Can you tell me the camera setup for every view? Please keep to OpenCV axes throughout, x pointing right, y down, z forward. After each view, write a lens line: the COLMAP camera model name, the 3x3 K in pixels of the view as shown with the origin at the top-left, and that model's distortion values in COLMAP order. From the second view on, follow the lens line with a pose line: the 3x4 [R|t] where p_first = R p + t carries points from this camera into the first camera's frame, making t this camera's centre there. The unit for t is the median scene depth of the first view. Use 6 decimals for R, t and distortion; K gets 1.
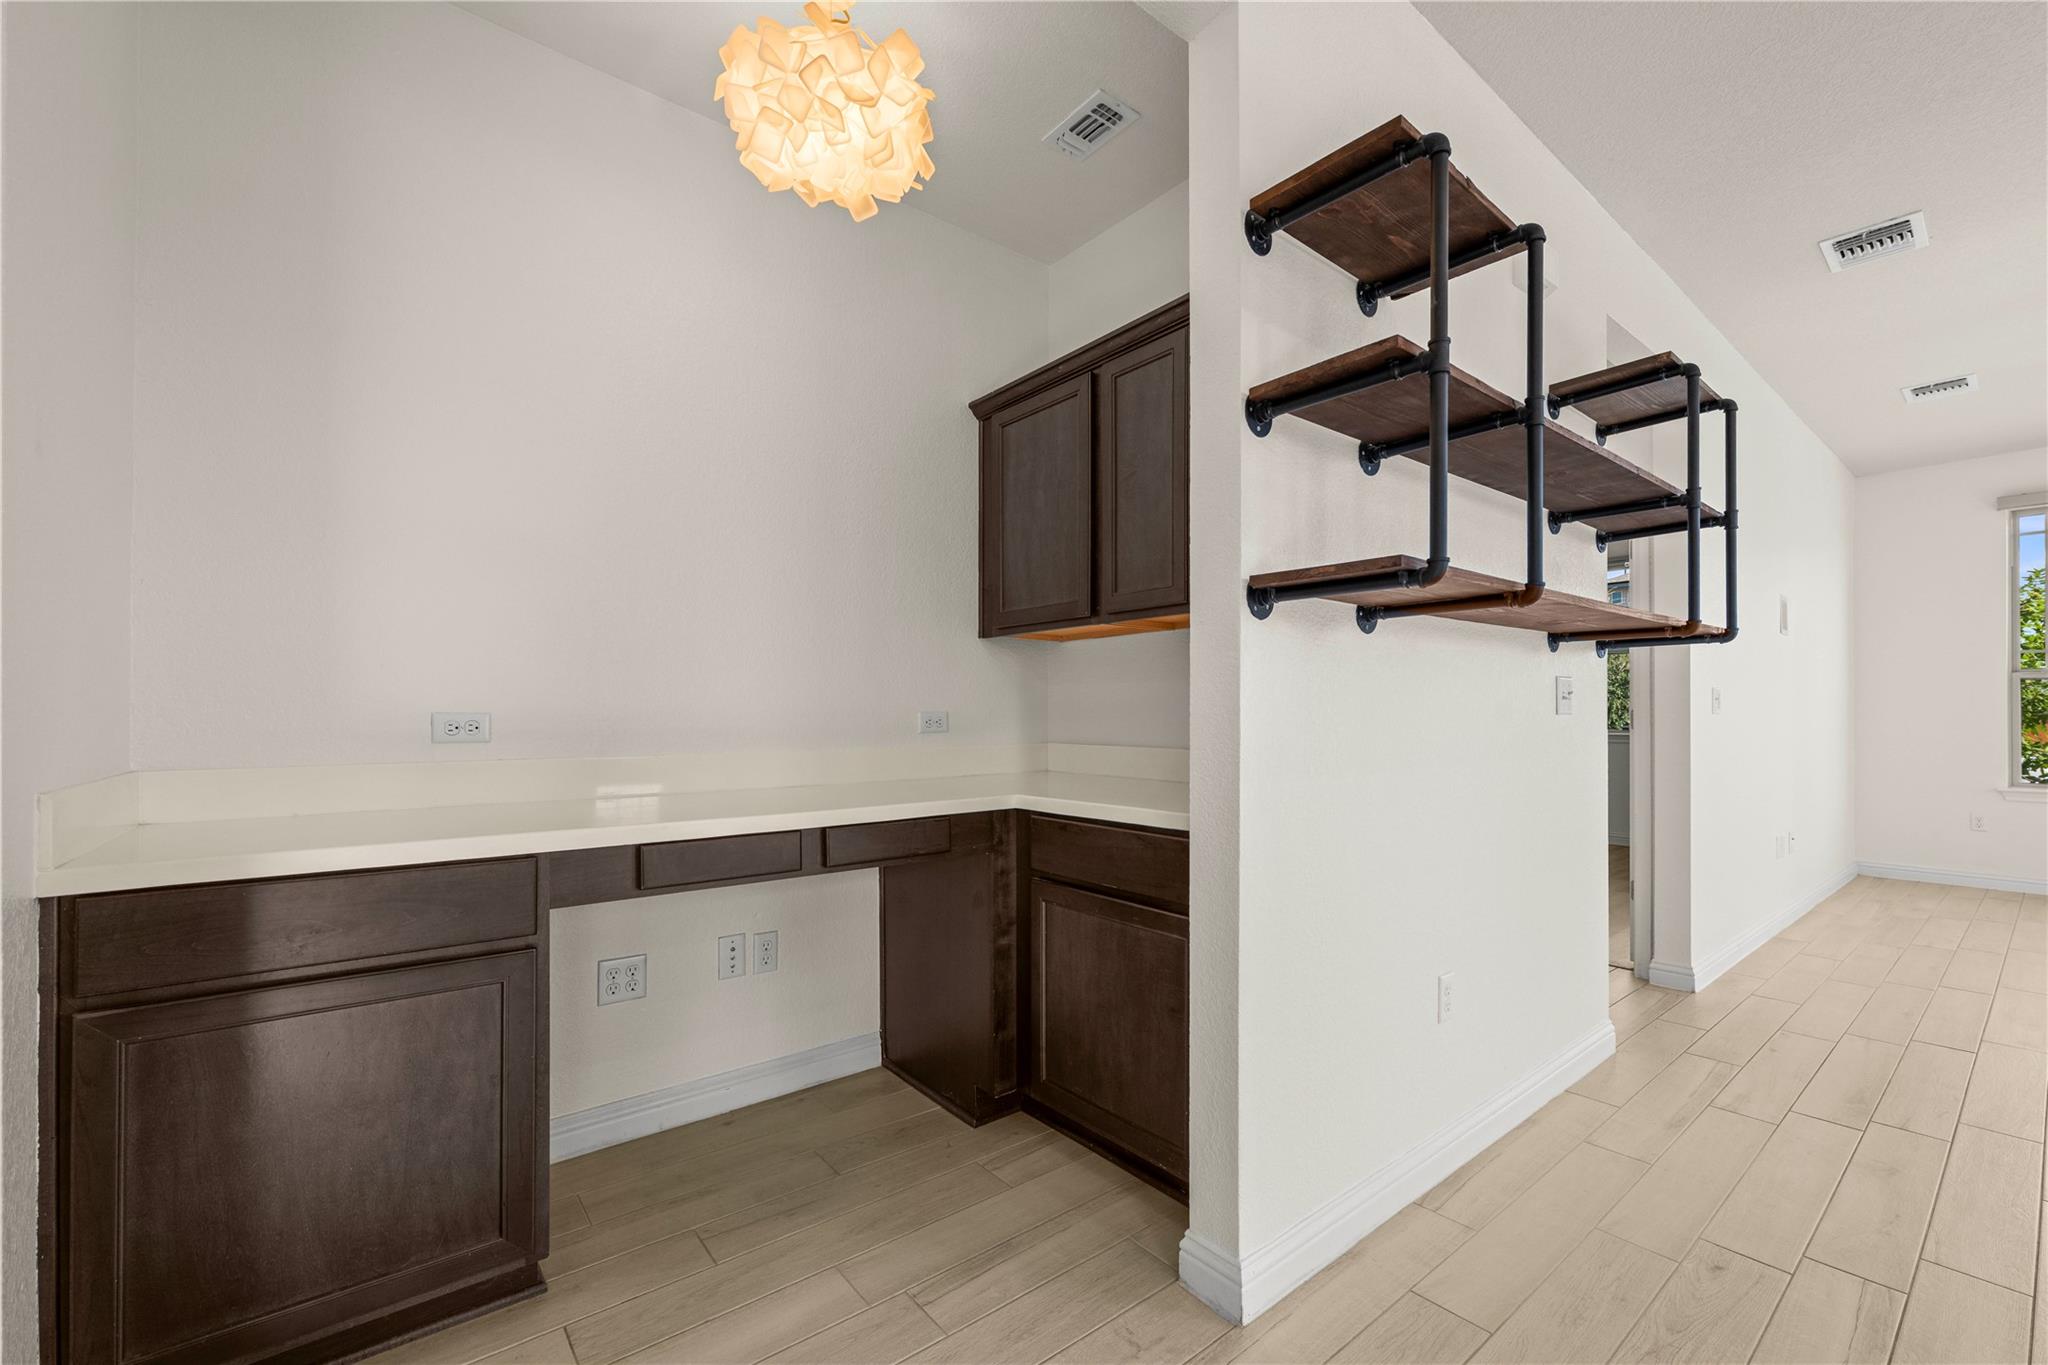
lens RADIAL K [[848.2, 0, 1033.7], [0, 848.2, 717.1], [0, 0, 1]] dist [0.000091, 0.000279]
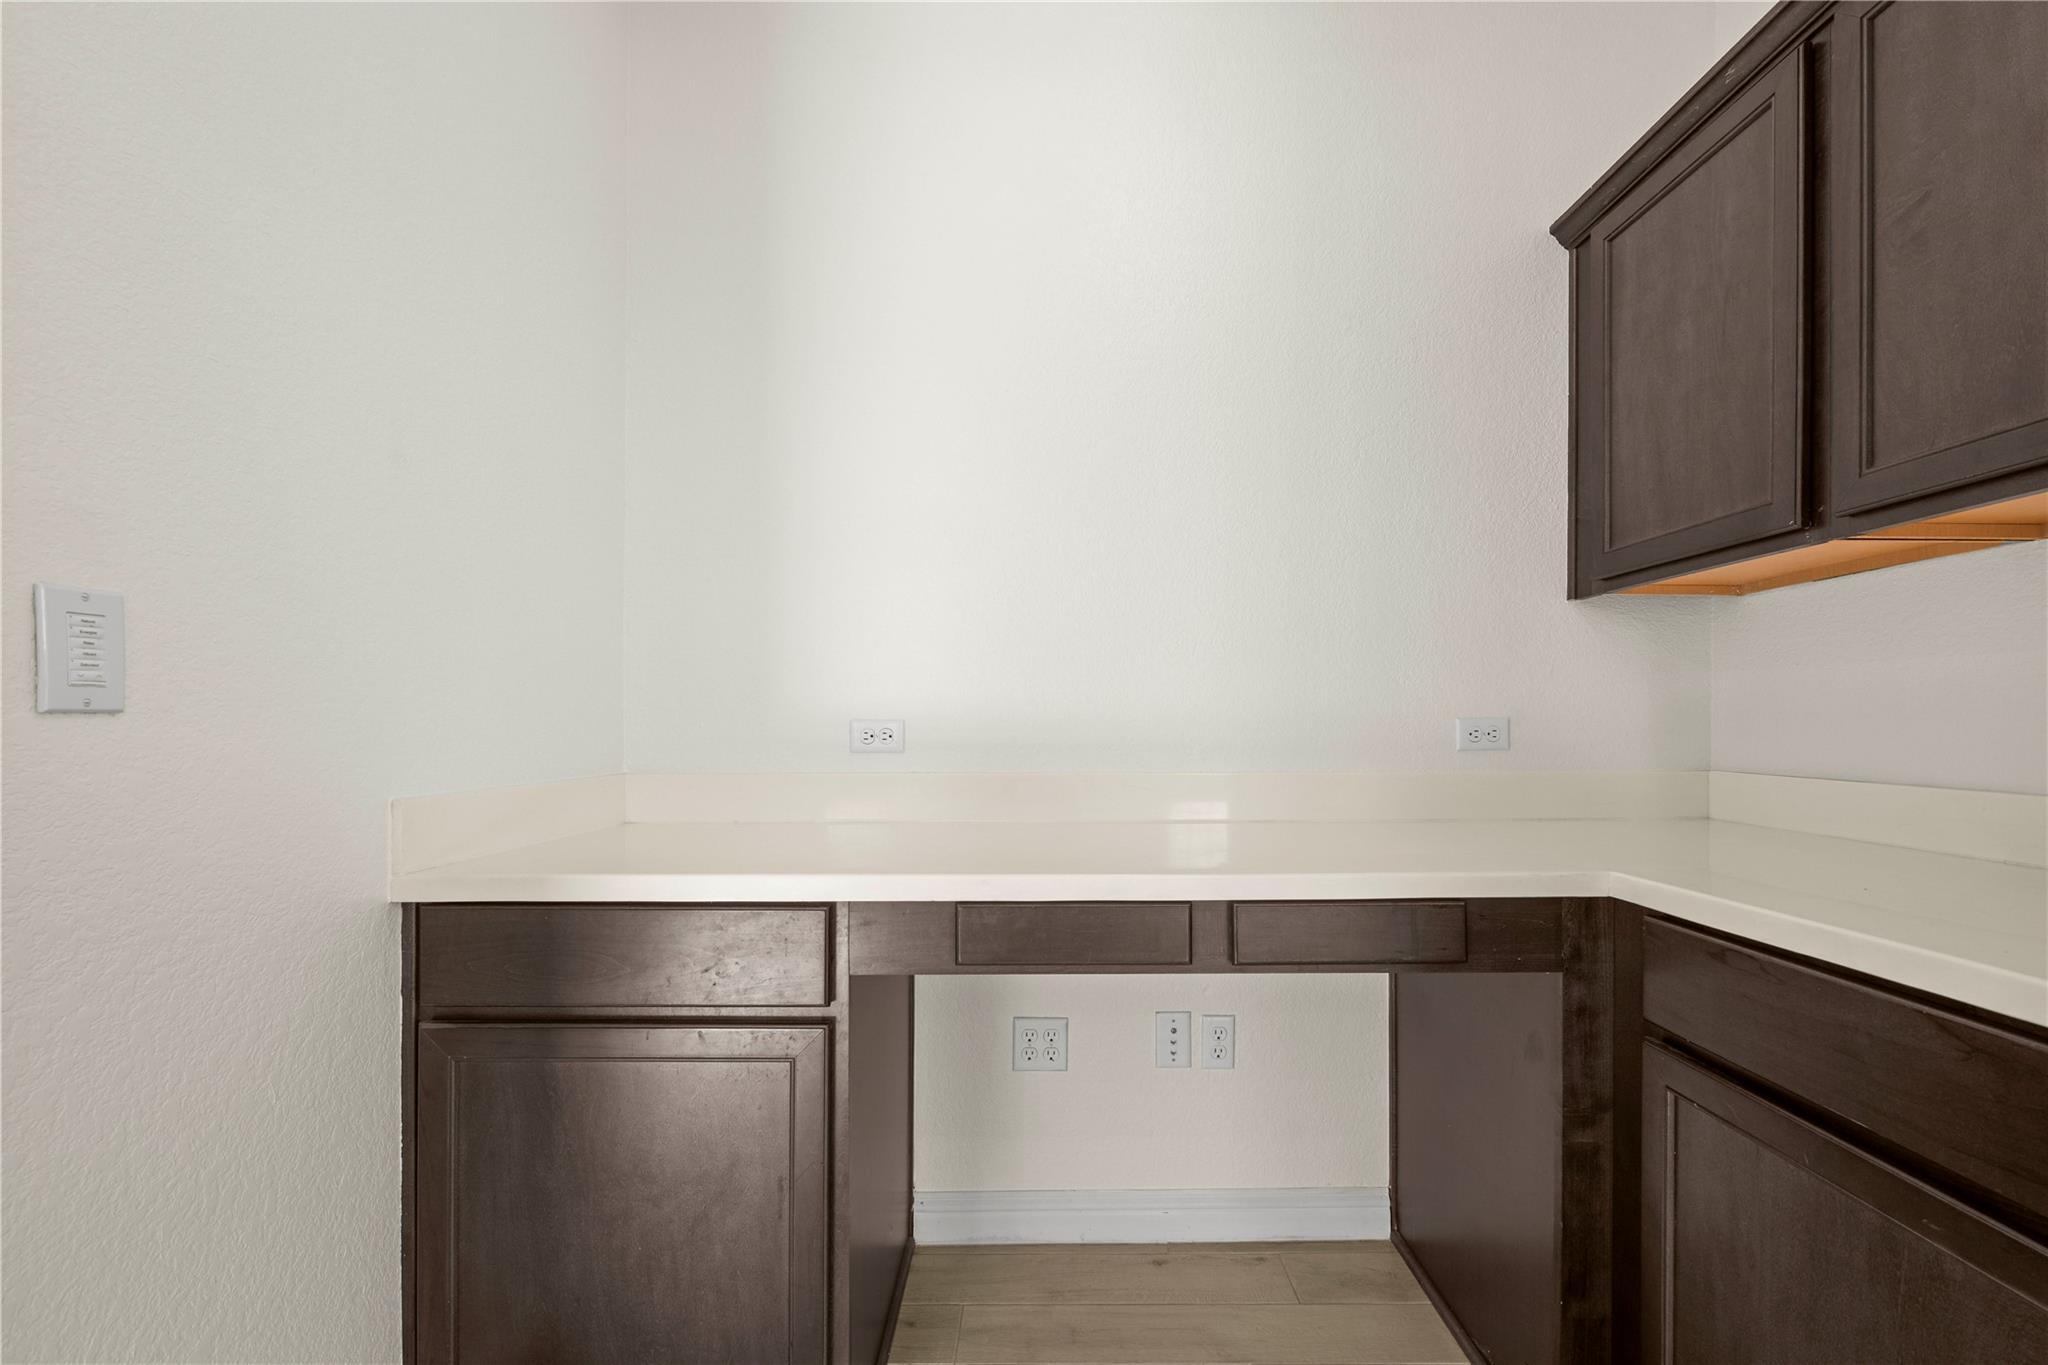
lens RADIAL K [[858.5, 0, 1045.9], [0, 858.5, 726.2], [0, 0, 1]] dist [-0.003106, -0.000139]
pose [[0.783783, 0.003950, -0.621022, 0.034299], [-0.003186, 0.999992, 0.002340, -0.000669], [0.621026, 0.000145, 0.783790, 0.348687]]
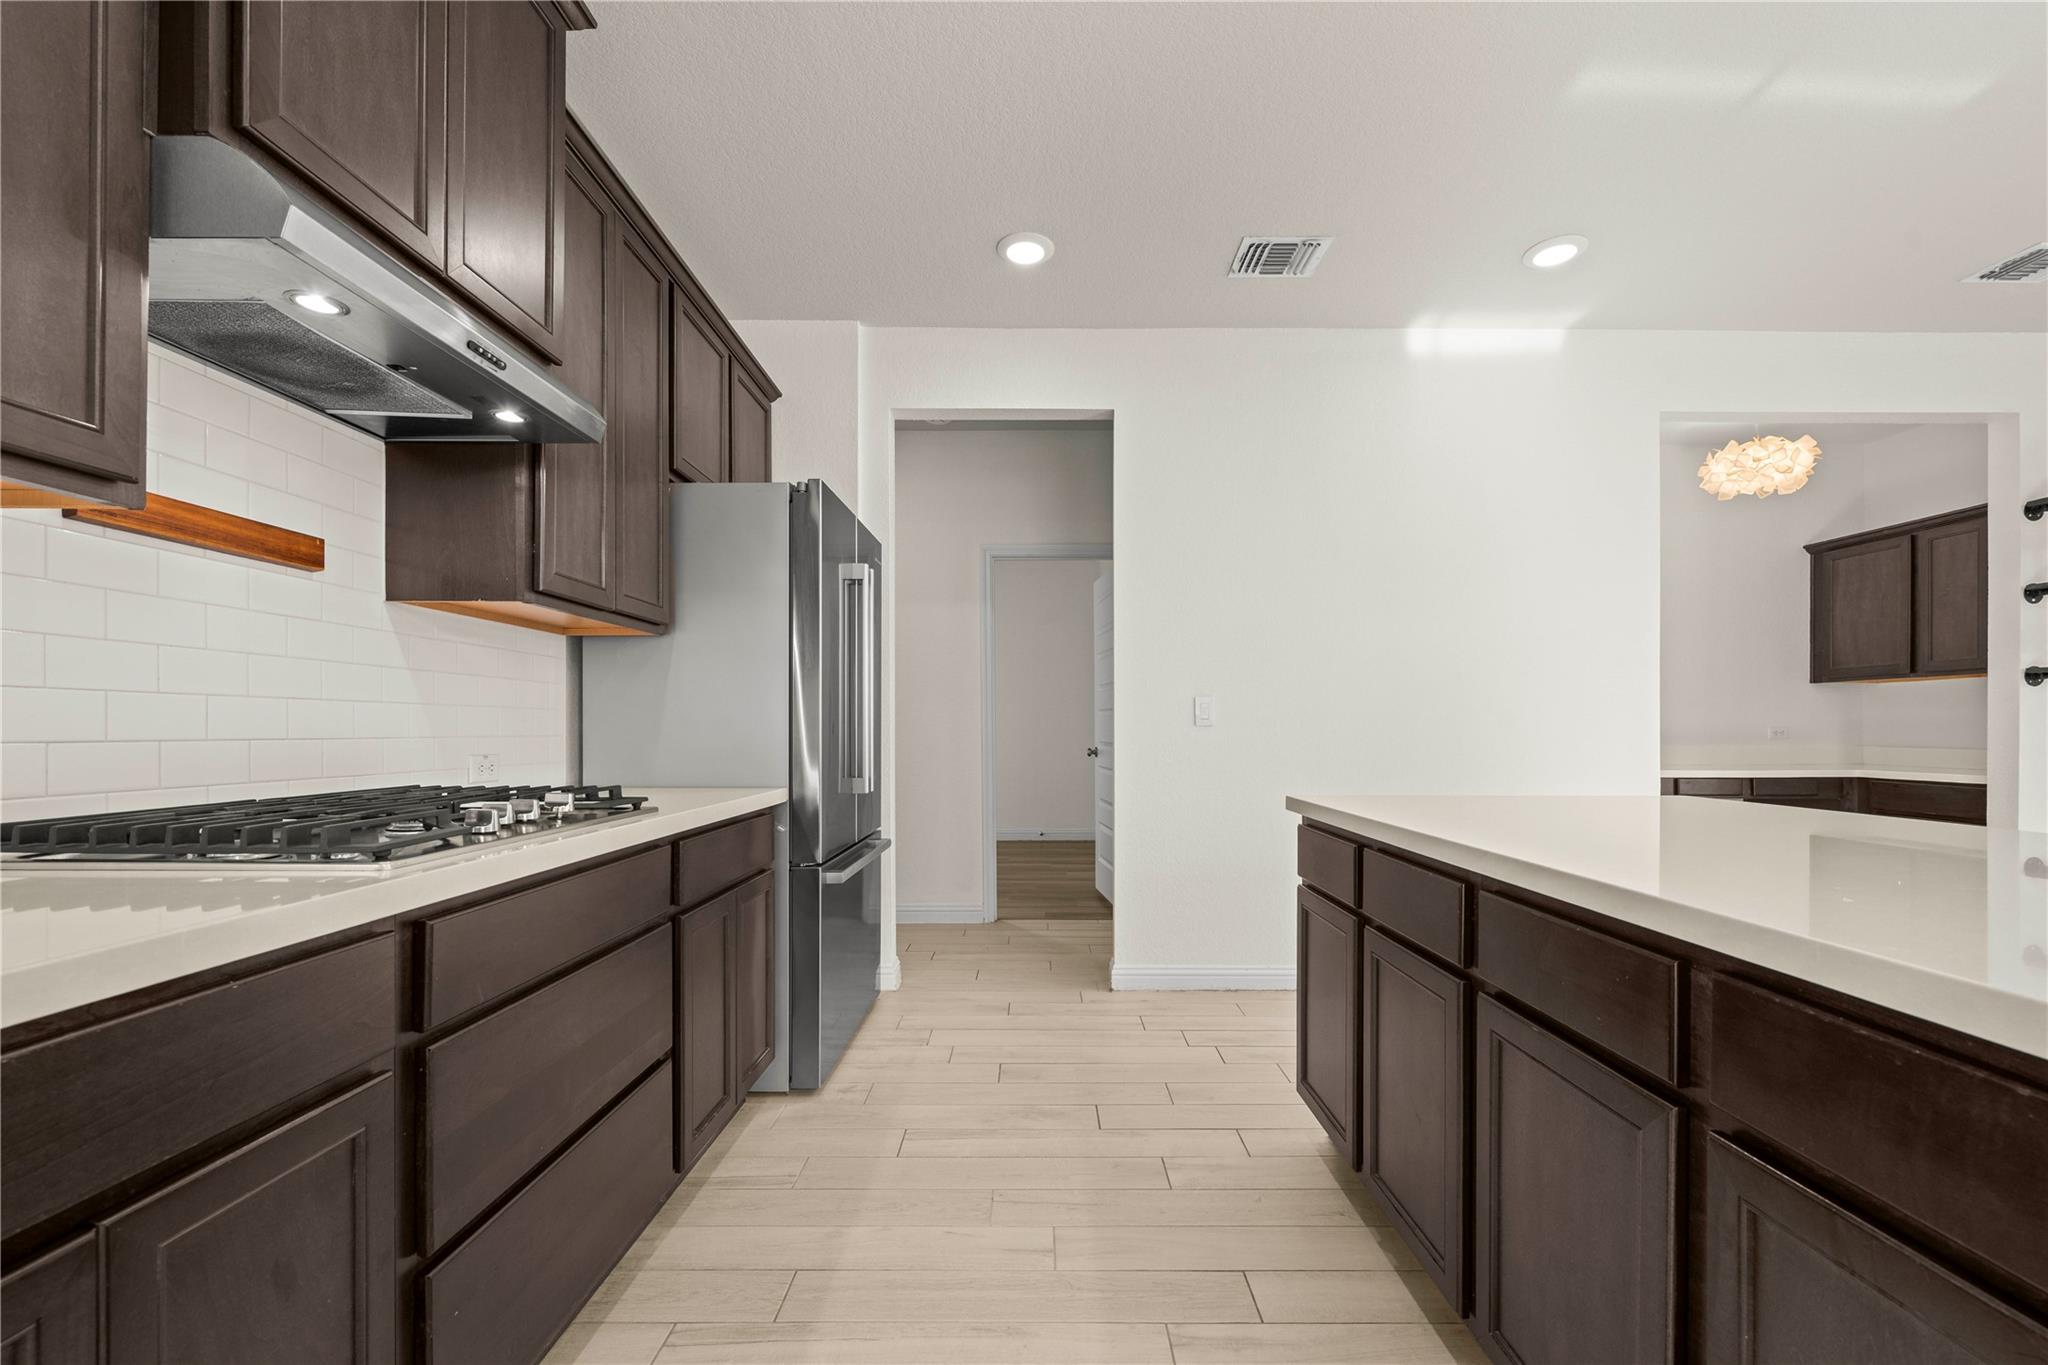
lens RADIAL K [[848.2, 0, 1033.7], [0, 848.2, 717.1], [0, 0, 1]] dist [0.000091, 0.000279]
pose [[0.769295, -0.002577, -0.638888, -0.227479], [-0.003767, 0.999956, -0.008570, -0.006039], [0.638882, 0.008999, 0.769252, -1.661022]]
